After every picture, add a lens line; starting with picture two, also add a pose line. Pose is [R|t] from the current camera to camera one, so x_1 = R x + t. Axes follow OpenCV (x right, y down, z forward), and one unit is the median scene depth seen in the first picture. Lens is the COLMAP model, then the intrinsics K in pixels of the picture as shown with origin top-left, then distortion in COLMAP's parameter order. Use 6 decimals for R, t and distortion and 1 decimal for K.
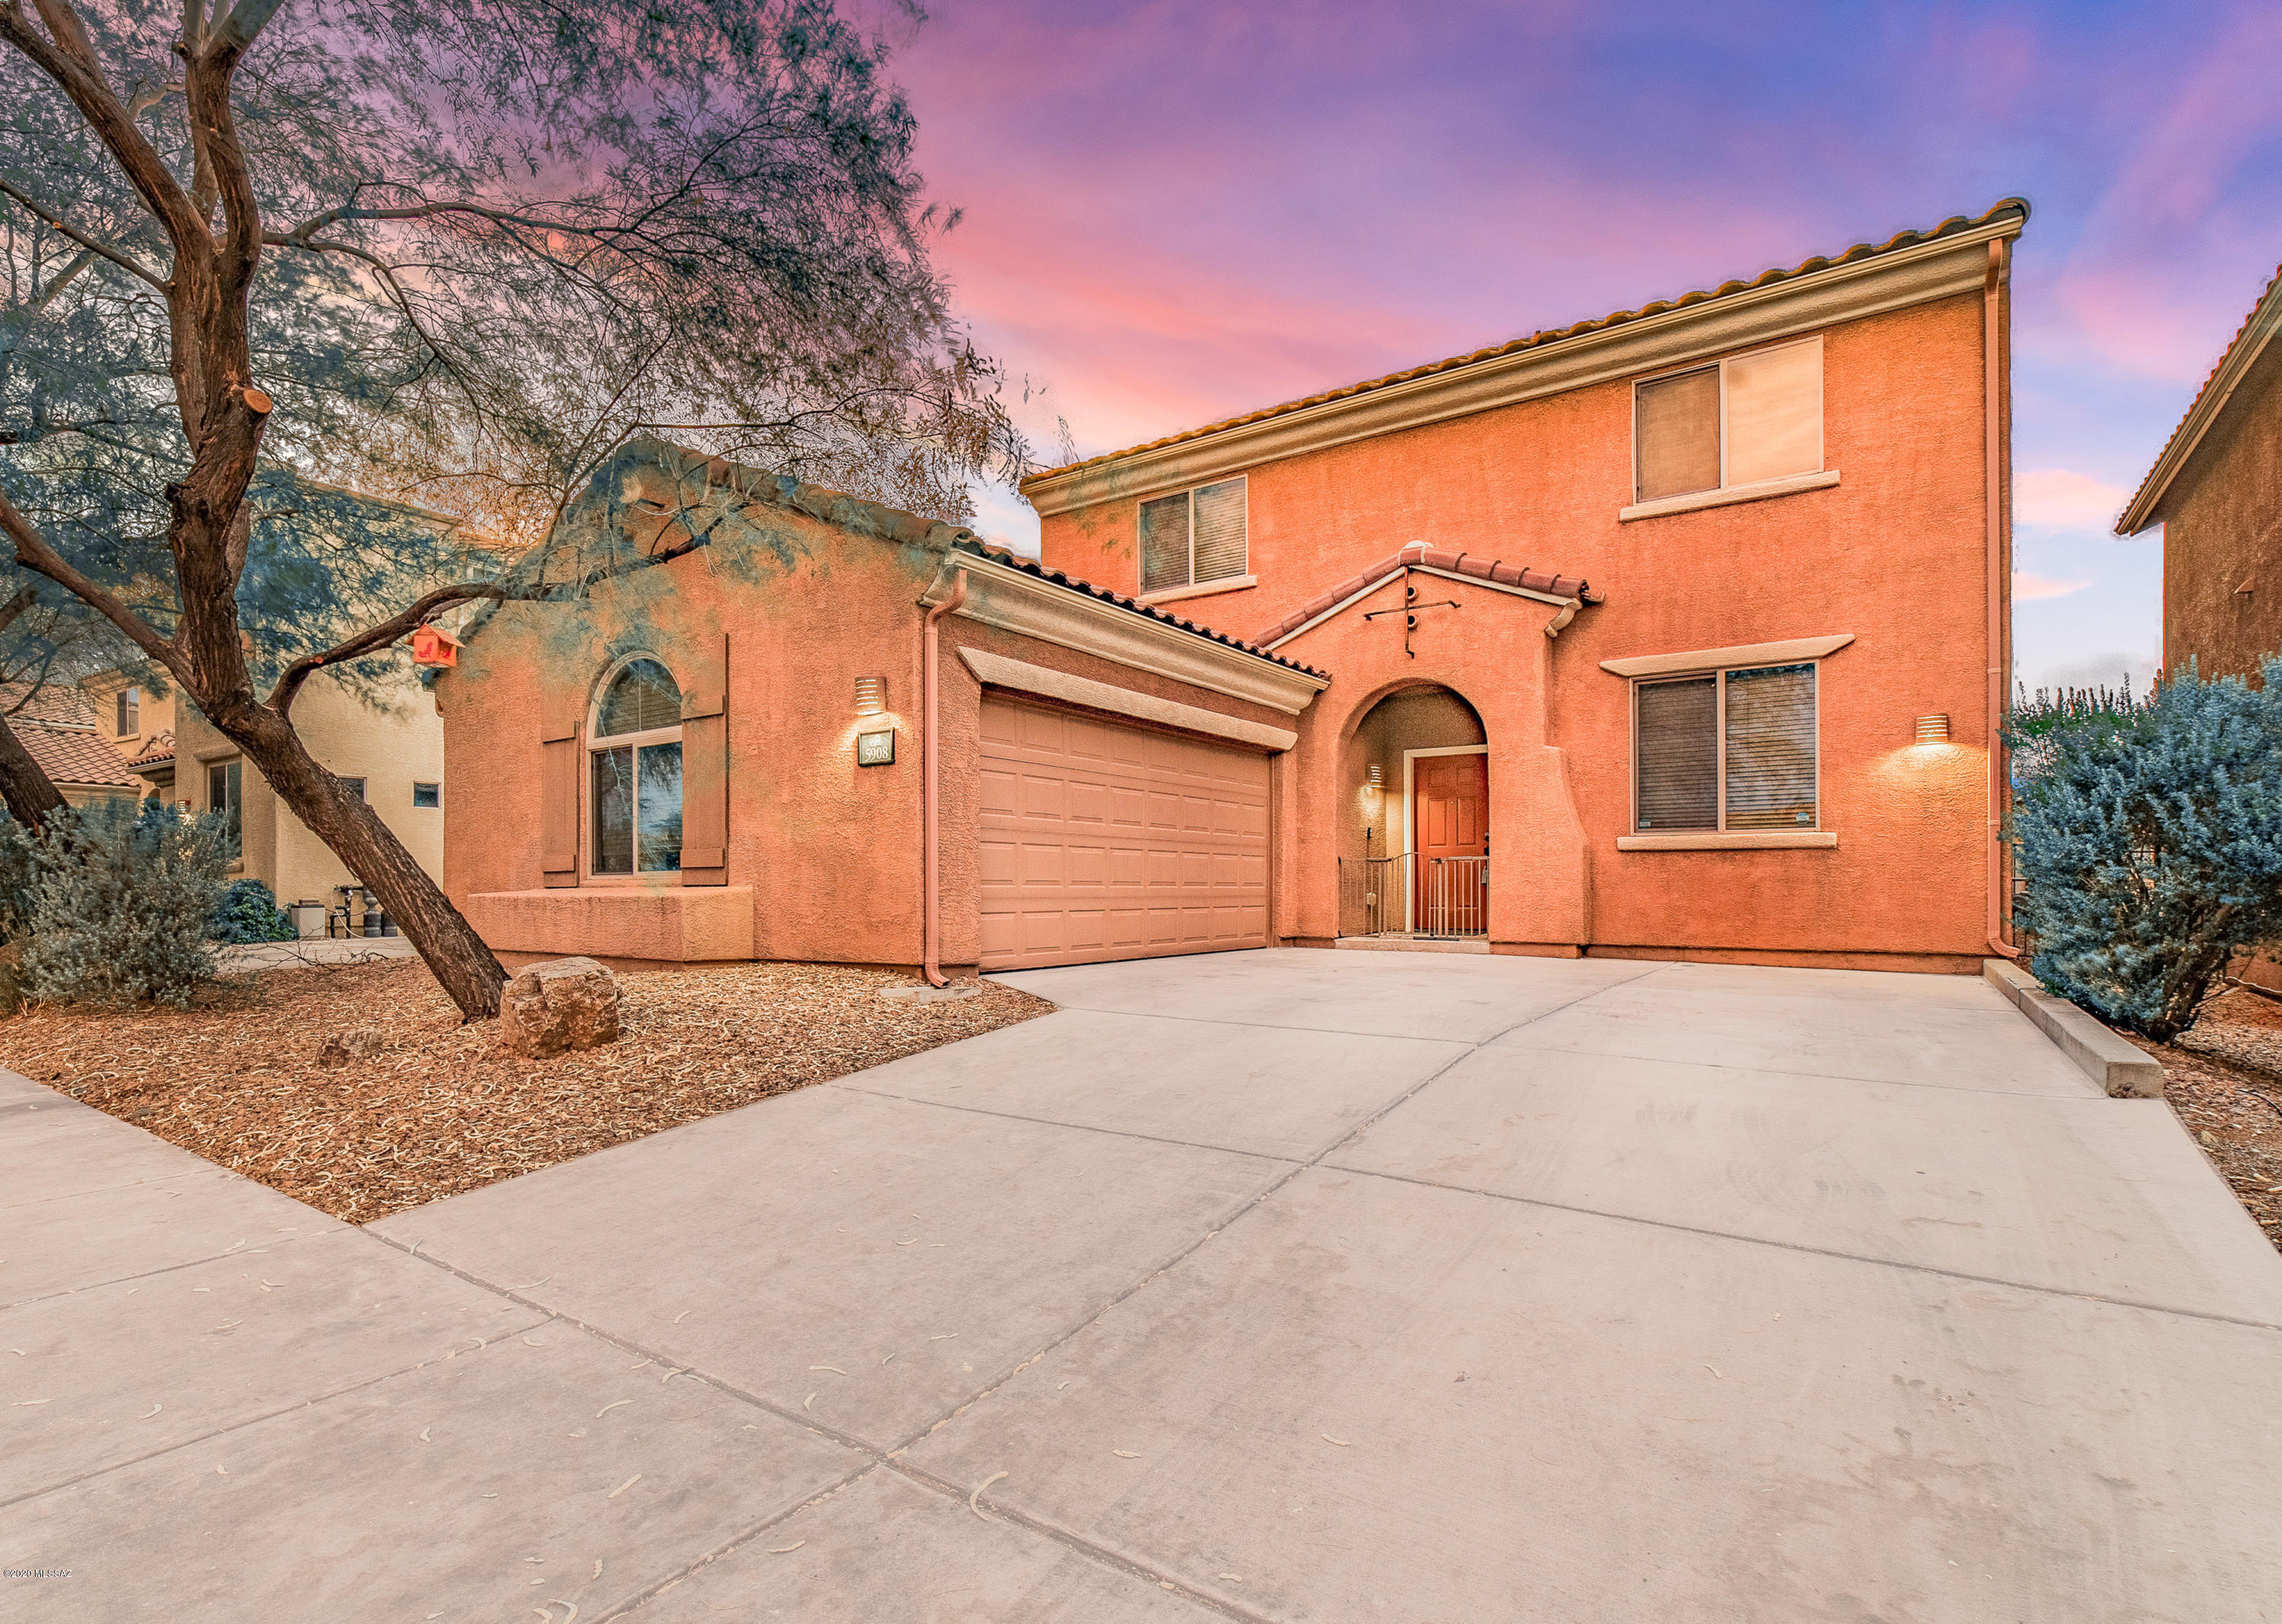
lens RADIAL K [[1096.4, 0, 1070.2], [0, 1096.4, 884.8], [0, 0, 1]] dist [0.000198, -0.000705]
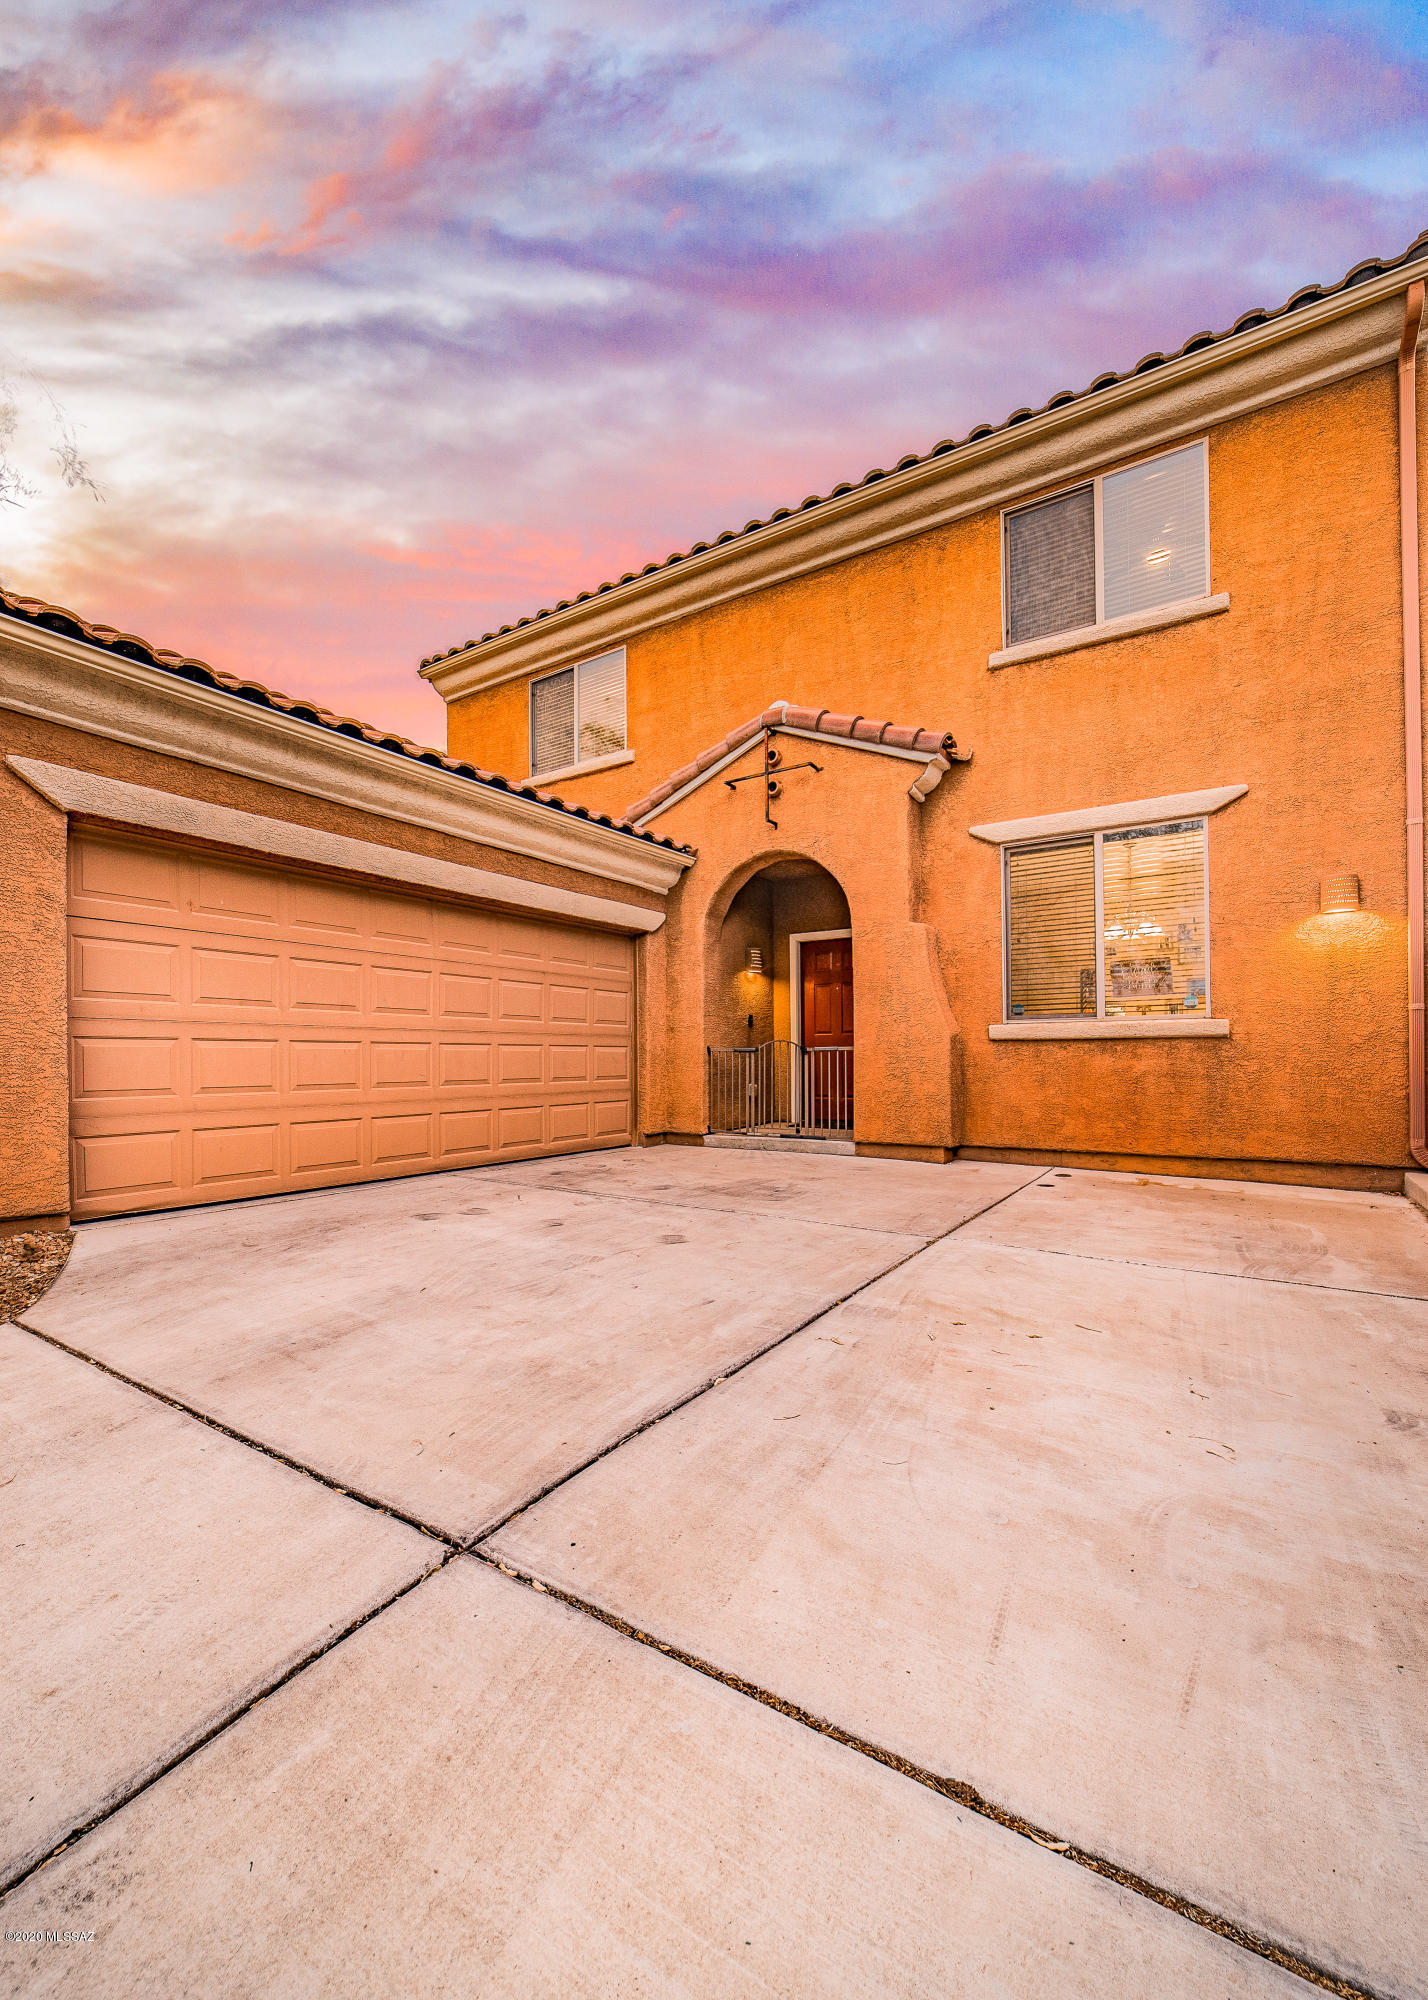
lens RADIAL K [[809.1, 0, 714.3], [0, 809.1, 1053.6], [0, 0, 1]] dist [-0.001208, 0.000798]
pose [[0.998306, -0.006991, 0.057757, 0.240031], [0.007199, 0.999968, -0.003408, -0.019643], [-0.057731, 0.003818, 0.998325, 0.361009]]
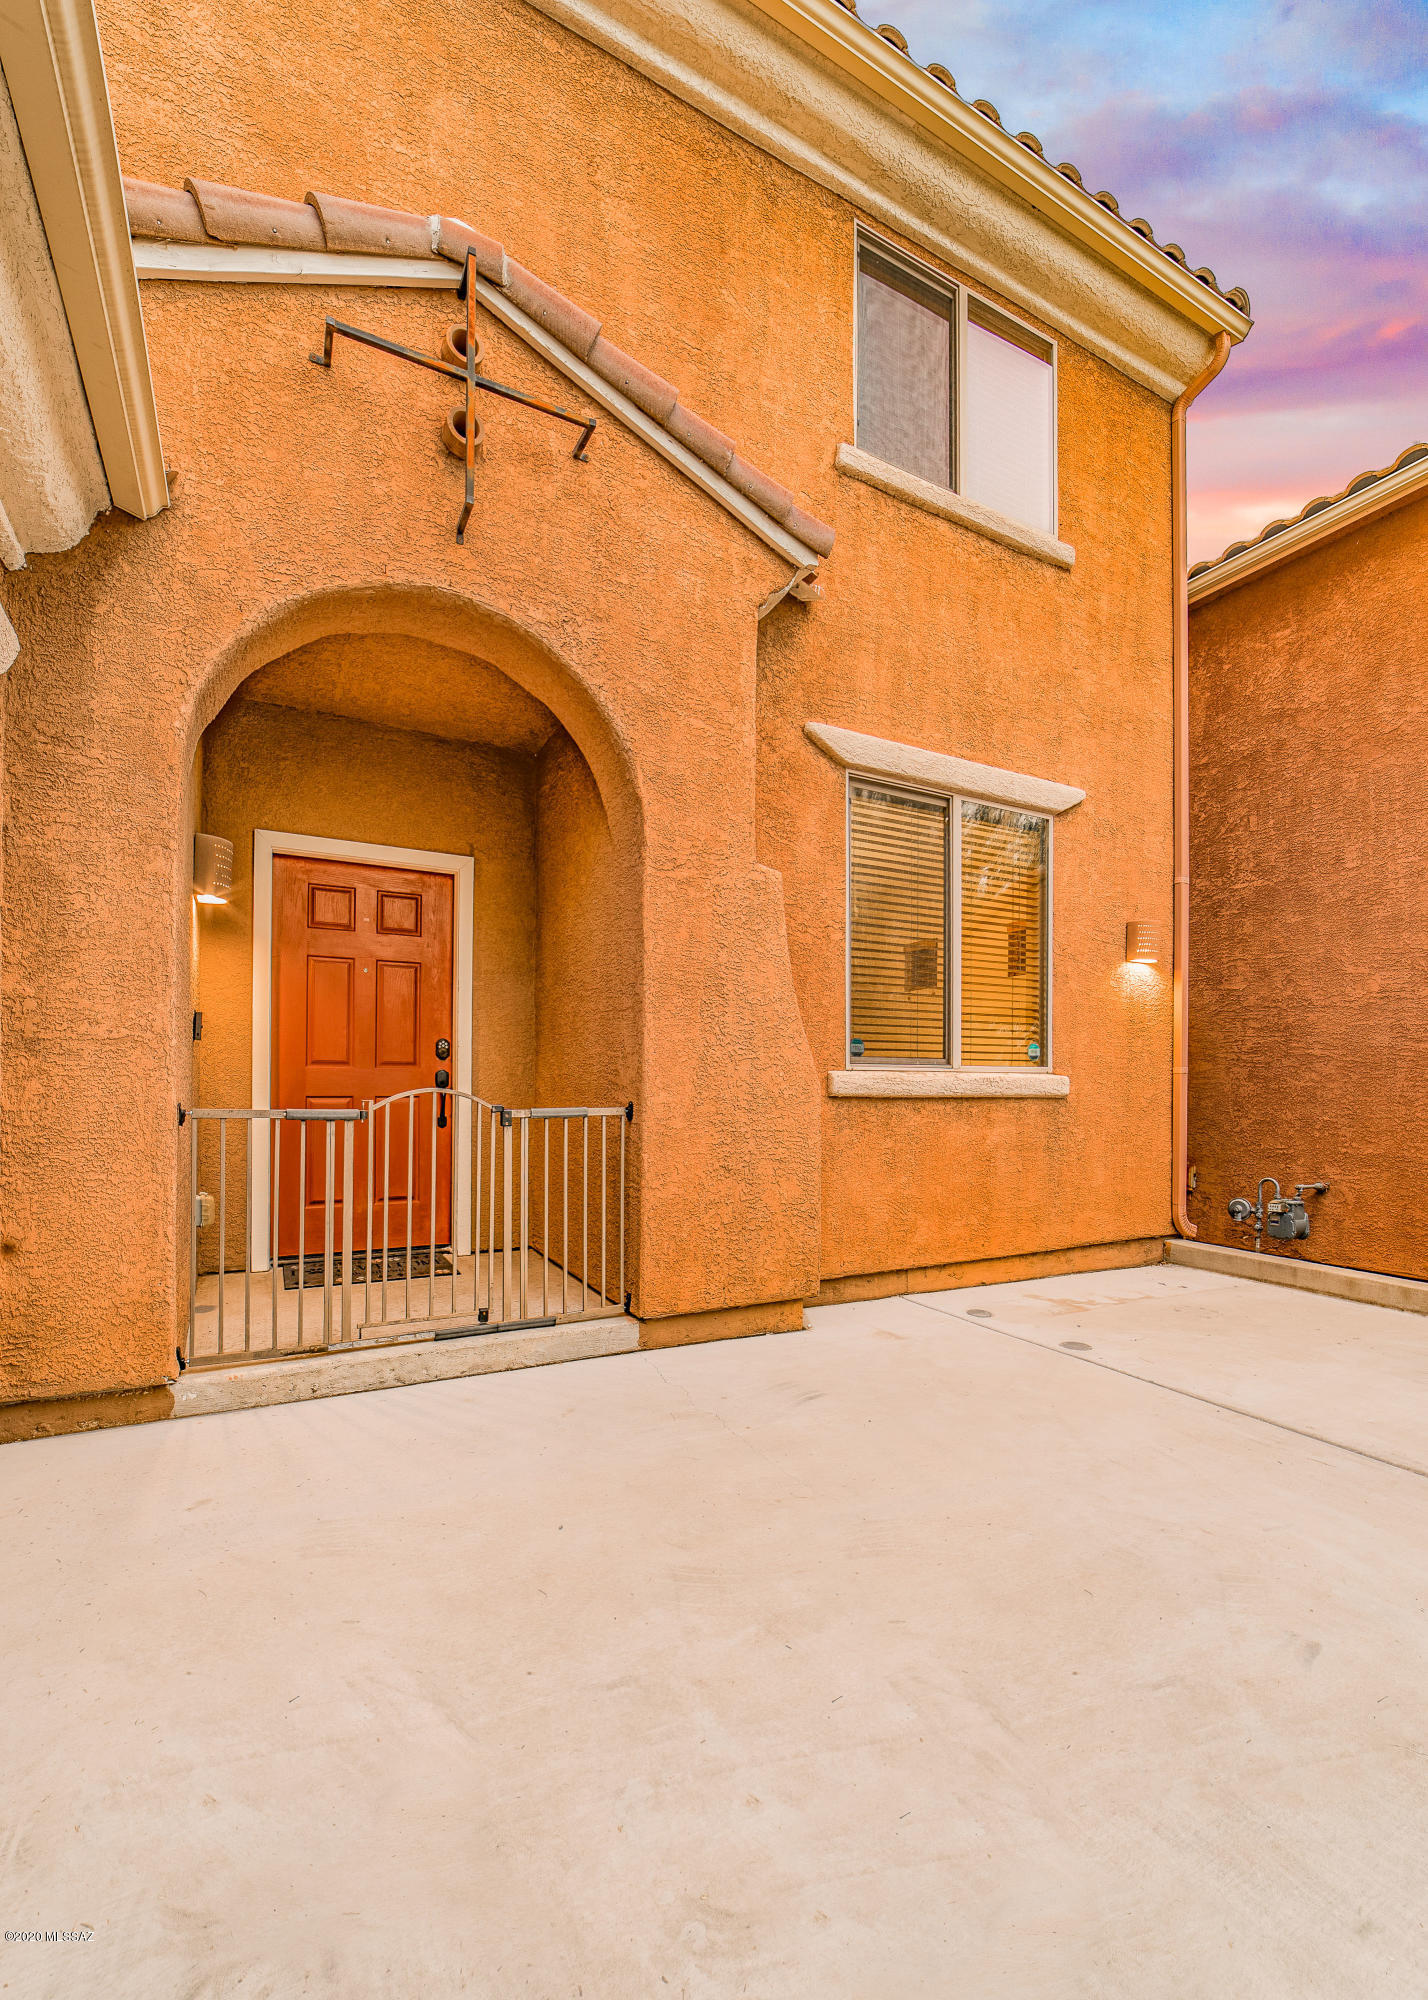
lens RADIAL K [[872.2, 0, 714.6], [0, 872.2, 1068.2], [0, 0, 1]] dist [-0.002546, 0.000077]
pose [[0.422922, 0.015510, 0.906034, 0.105153], [-0.013090, 0.999854, -0.011006, -0.039335], [-0.906072, -0.007206, 0.423063, 0.877305]]
